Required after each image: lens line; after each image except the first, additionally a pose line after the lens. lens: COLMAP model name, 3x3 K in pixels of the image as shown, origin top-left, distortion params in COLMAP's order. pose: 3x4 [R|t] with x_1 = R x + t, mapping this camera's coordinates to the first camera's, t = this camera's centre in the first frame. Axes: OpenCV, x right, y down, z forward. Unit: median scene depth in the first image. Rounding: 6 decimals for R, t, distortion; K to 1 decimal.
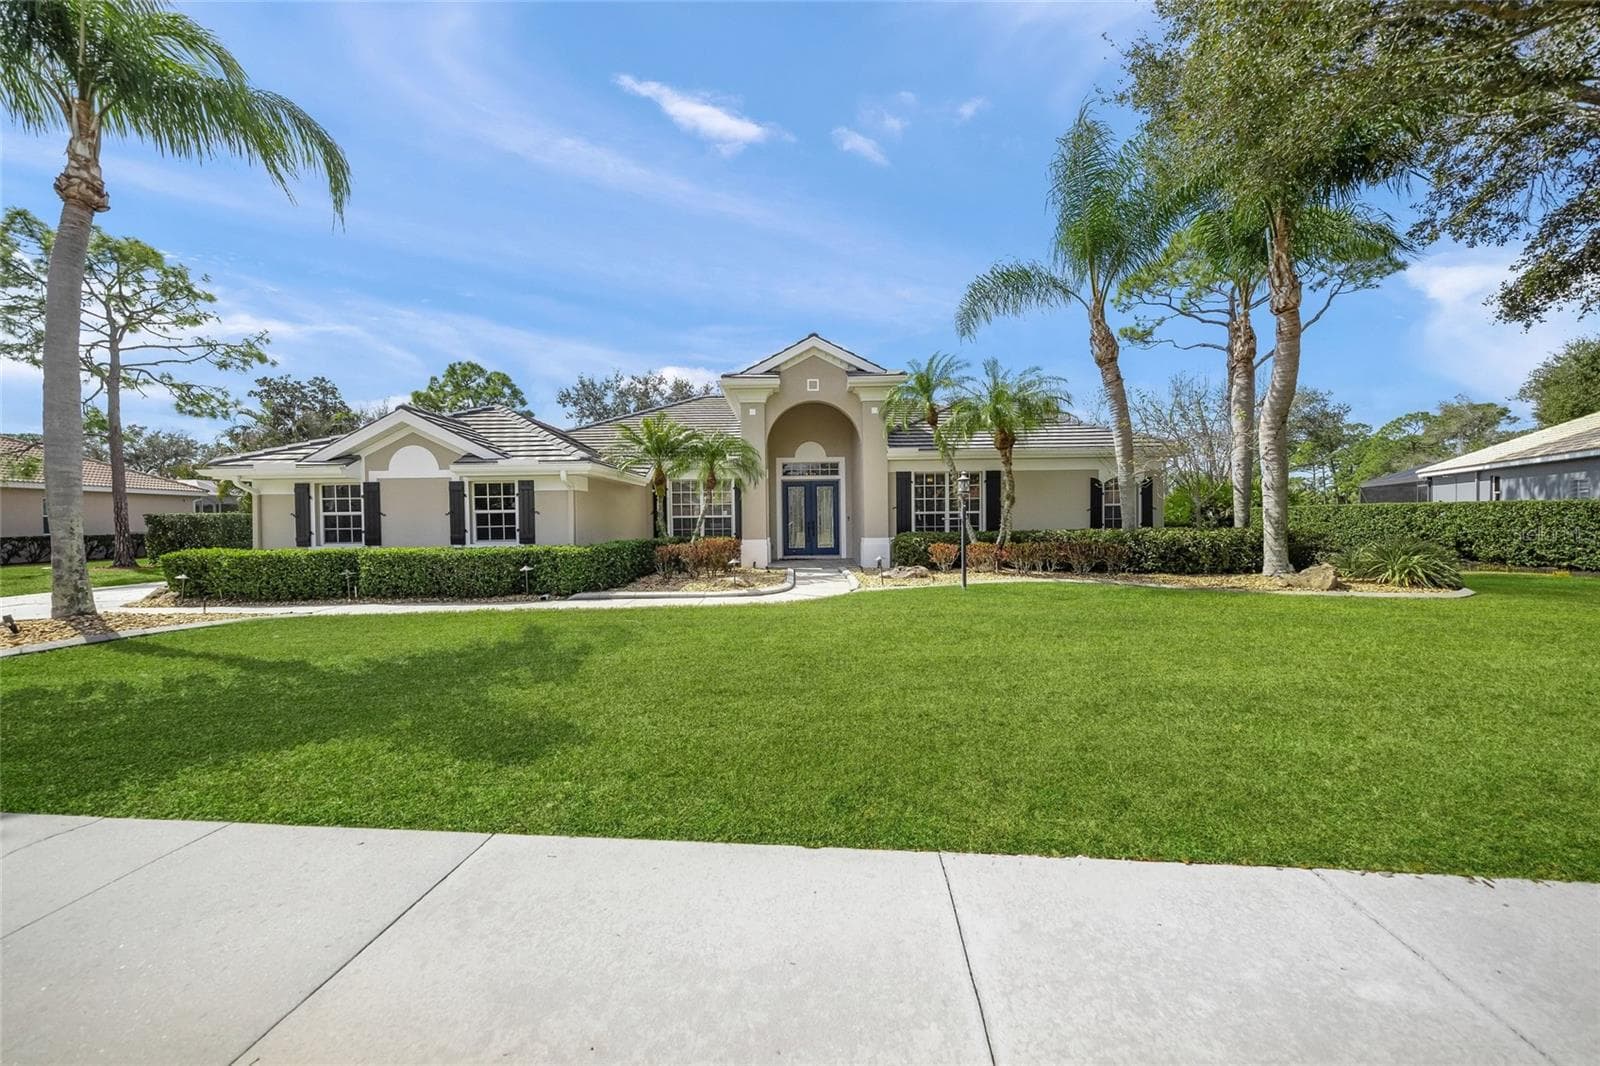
lens RADIAL K [[569.7, 0, 801.5], [0, 569.7, 526.2], [0, 0, 1]] dist [-0.003619, 0.000663]
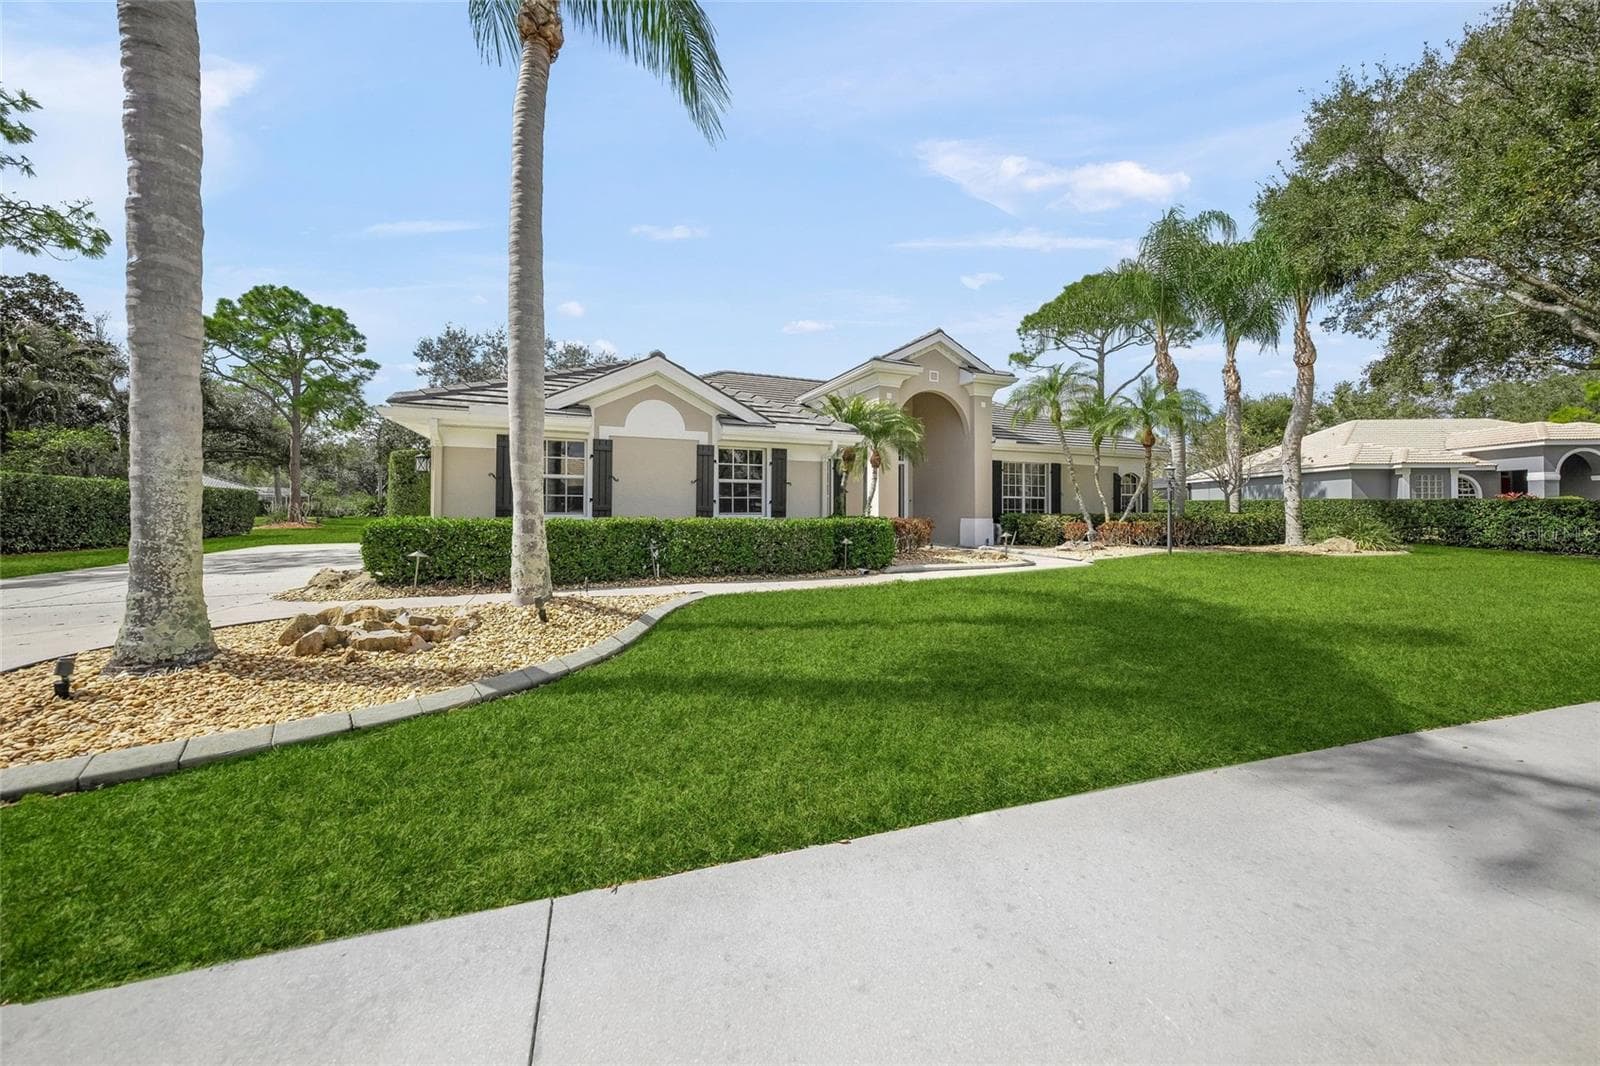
lens RADIAL K [[569.7, 0, 820.2], [0, 569.7, 500.8], [0, 0, 1]] dist [-0.003619, 0.000663]
pose [[0.922457, 0.023995, 0.385352, -0.687646], [-0.013649, 0.999470, -0.029562, 0.027464], [-0.385857, 0.022010, 0.922296, 0.107881]]
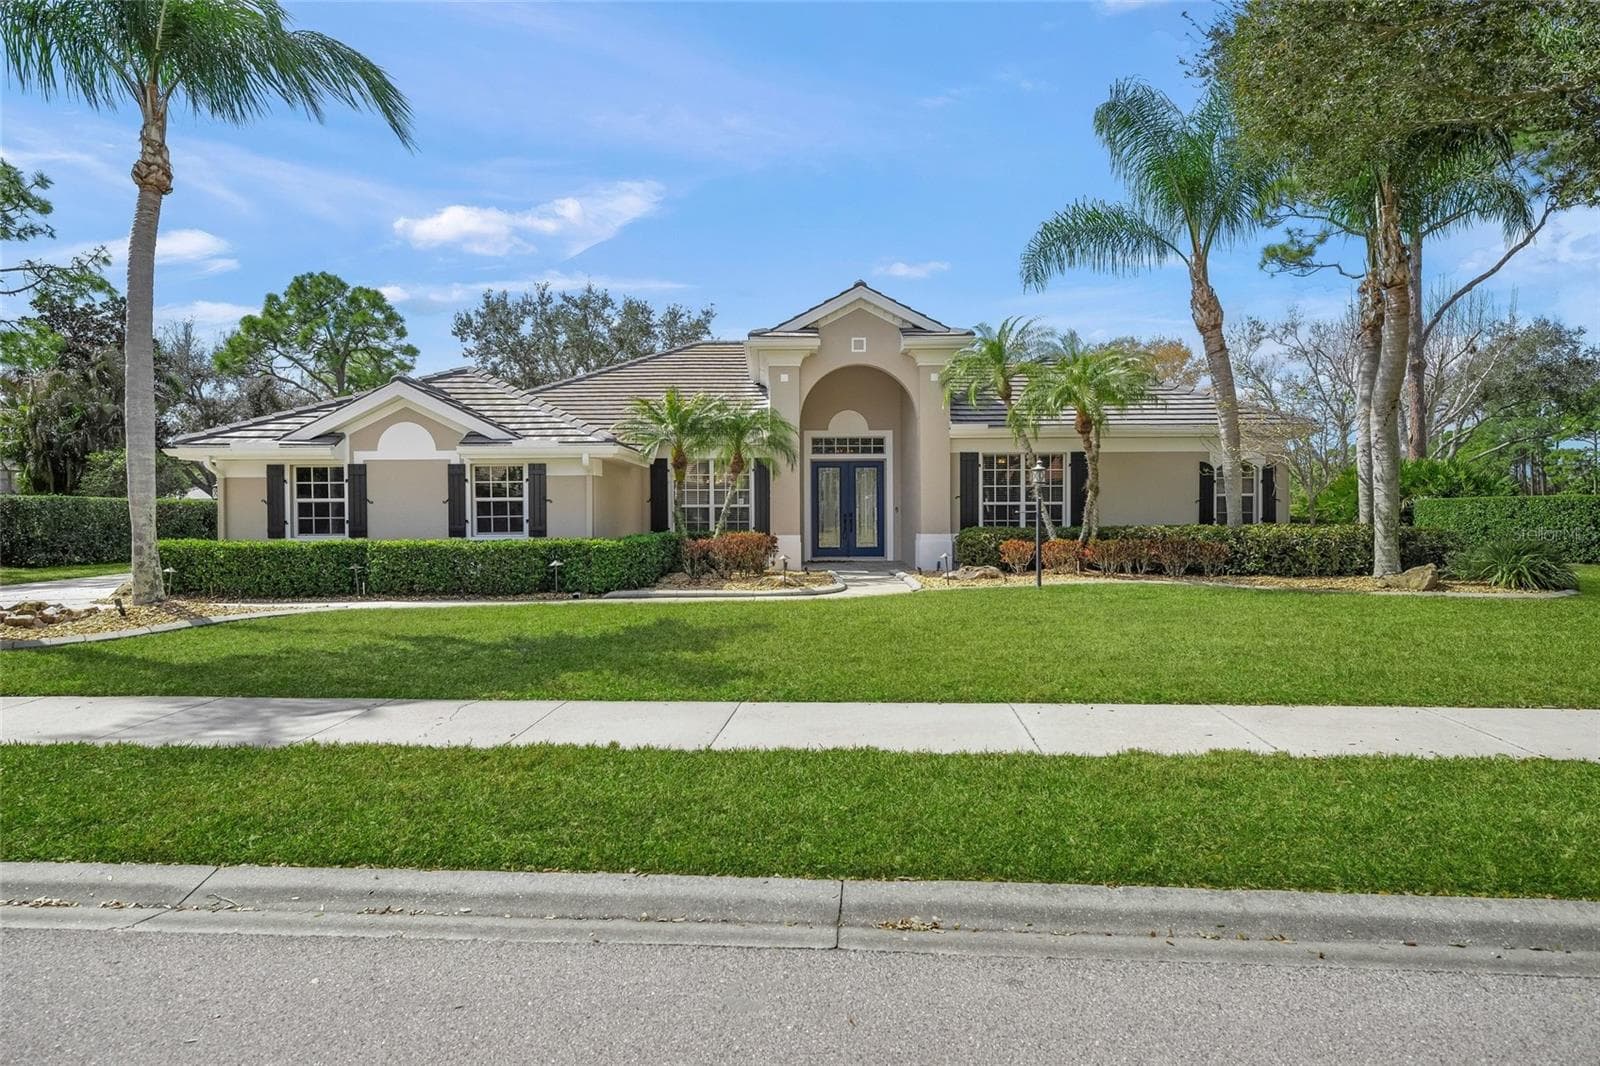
lens RADIAL K [[924.4, 0, 808.5], [0, 924.4, 518.8], [0, 0, 1]] dist [0.004297, -0.002342]
pose [[0.999804, 0.007337, 0.018408, -0.085737], [-0.007325, 0.999973, -0.000768, 0.001429], [-0.018413, 0.000633, 0.999830, -0.365058]]
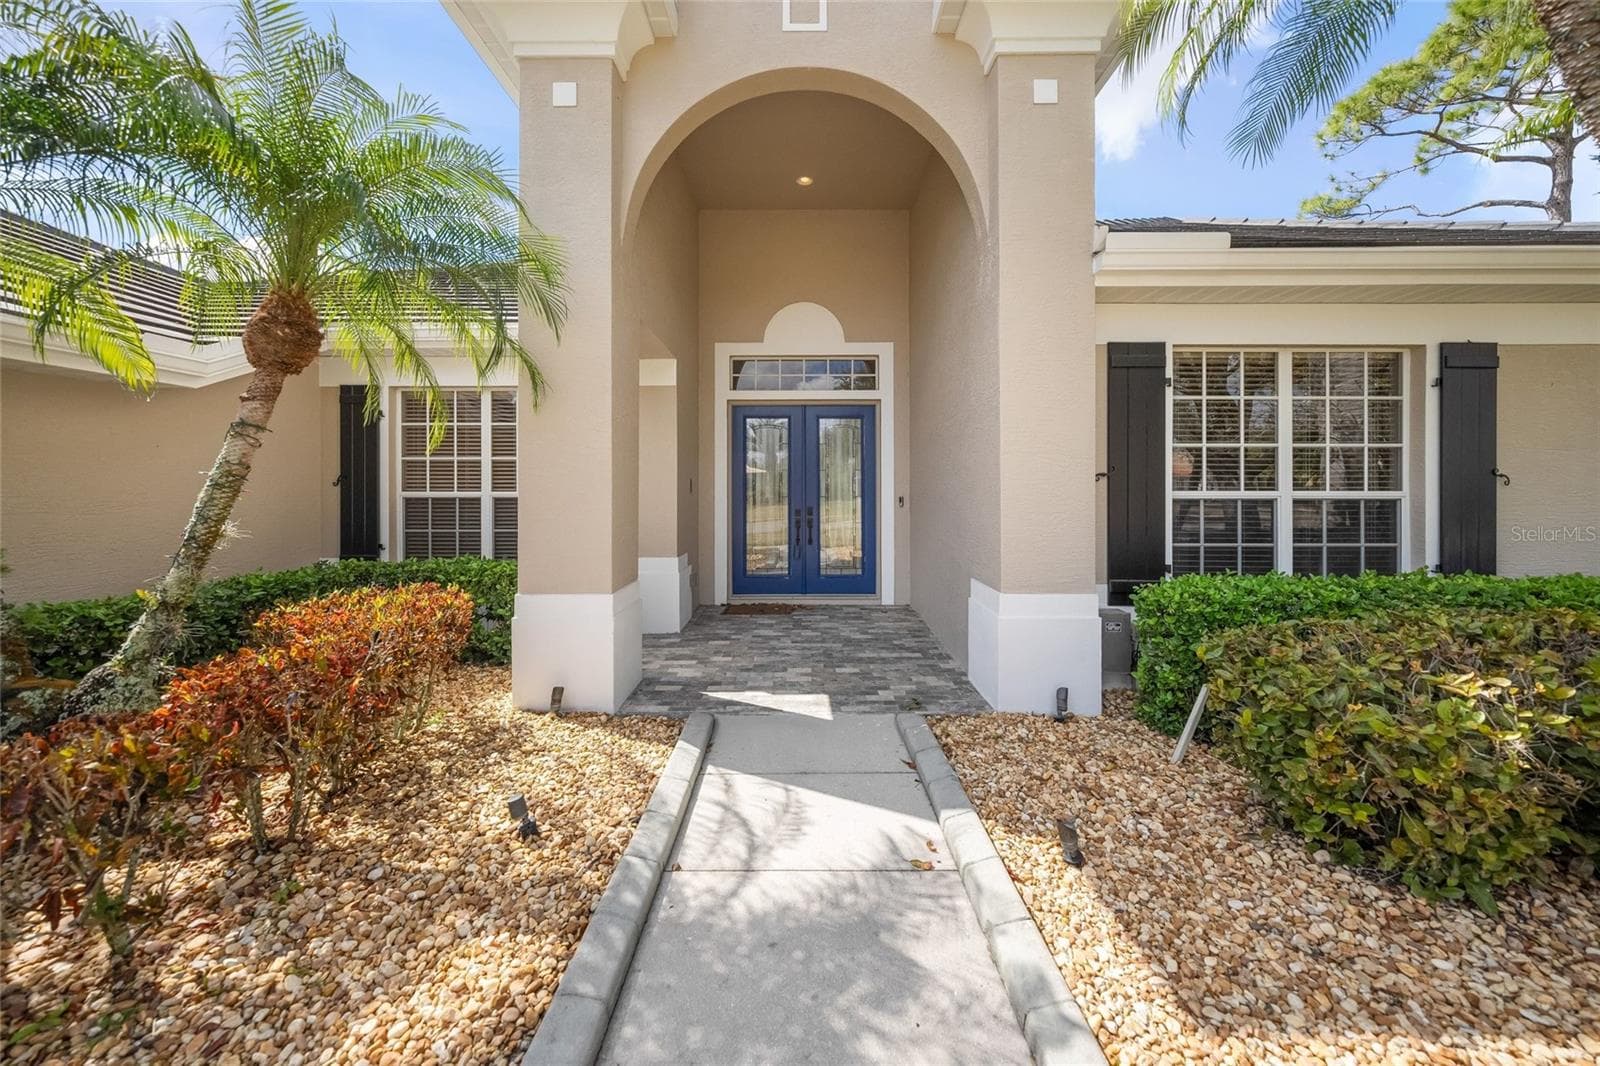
lens RADIAL K [[569.7, 0, 800.9], [0, 569.7, 484.9], [0, 0, 1]] dist [-0.003619, 0.000663]
pose [[0.999728, 0.011839, -0.020096, 0.030688], [-0.012136, 0.999818, -0.014719, -0.026413], [0.019918, 0.014959, 0.999690, 0.861910]]
